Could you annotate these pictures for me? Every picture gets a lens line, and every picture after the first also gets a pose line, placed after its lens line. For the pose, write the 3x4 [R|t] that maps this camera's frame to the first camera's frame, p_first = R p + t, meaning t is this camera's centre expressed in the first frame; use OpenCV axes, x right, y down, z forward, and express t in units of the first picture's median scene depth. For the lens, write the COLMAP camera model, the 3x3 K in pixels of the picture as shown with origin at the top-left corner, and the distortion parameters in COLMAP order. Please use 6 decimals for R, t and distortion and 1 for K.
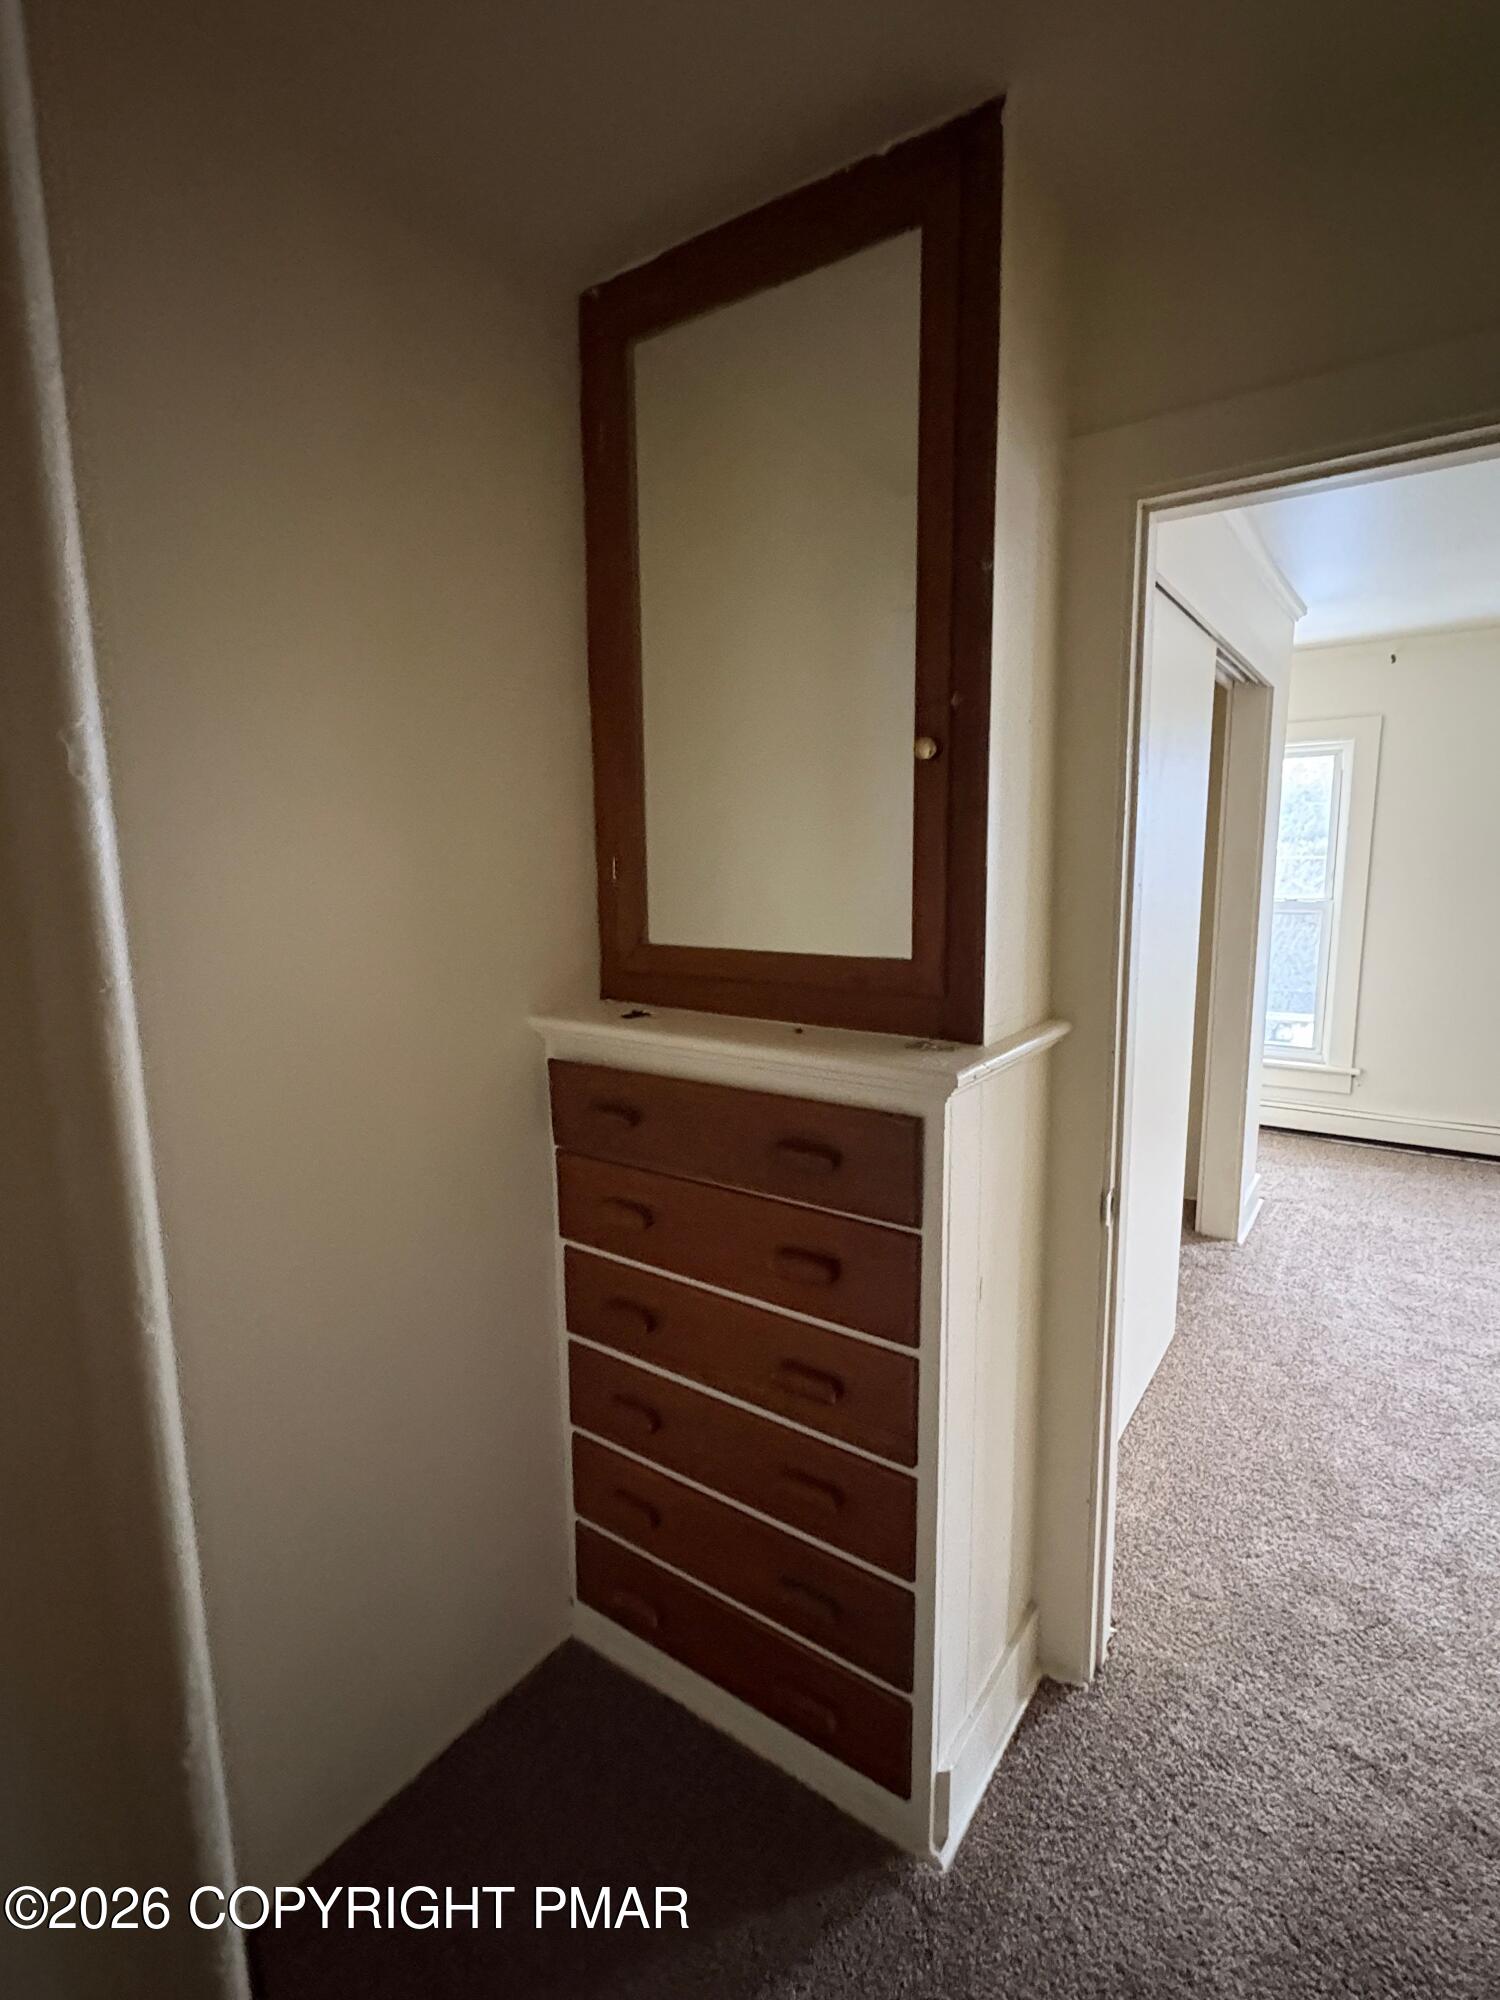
lens RADIAL K [[953.0, 0, 752.1], [0, 953.0, 996.8], [0, 0, 1]] dist [0.004641, -0.000157]
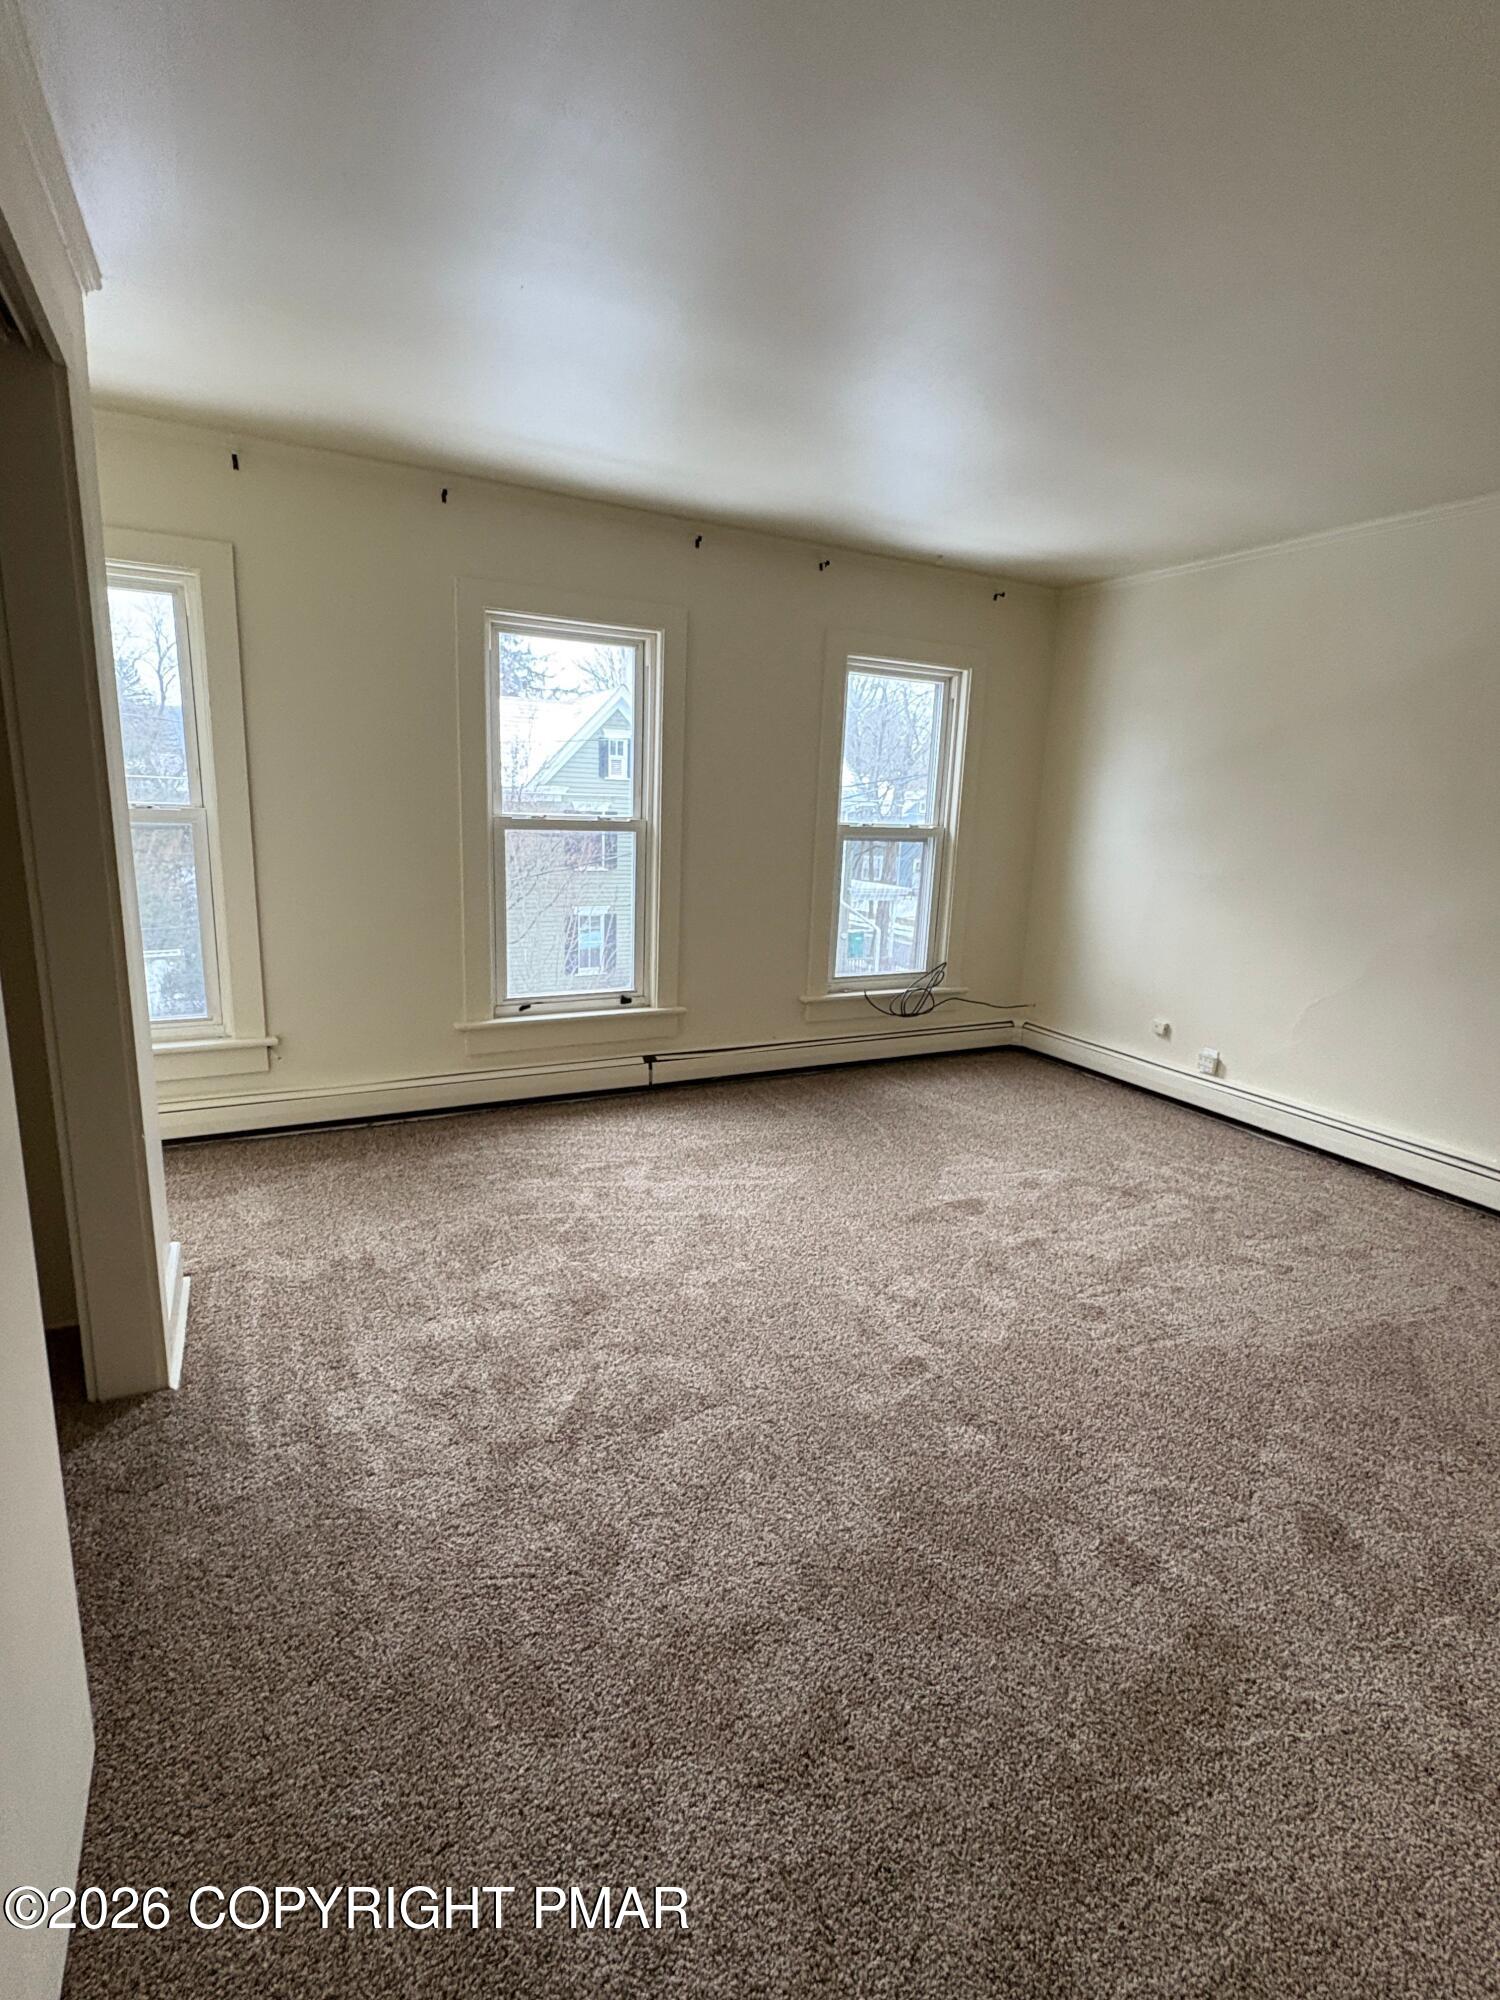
lens RADIAL K [[953.0, 0, 748.5], [0, 953.0, 1002.6], [0, 0, 1]] dist [0.004641, -0.000157]
pose [[0.456240, -0.157775, 0.875758, 0.181053], [0.086981, 0.987350, 0.132566, -0.021545], [-0.885596, 0.015692, 0.464192, 0.382291]]
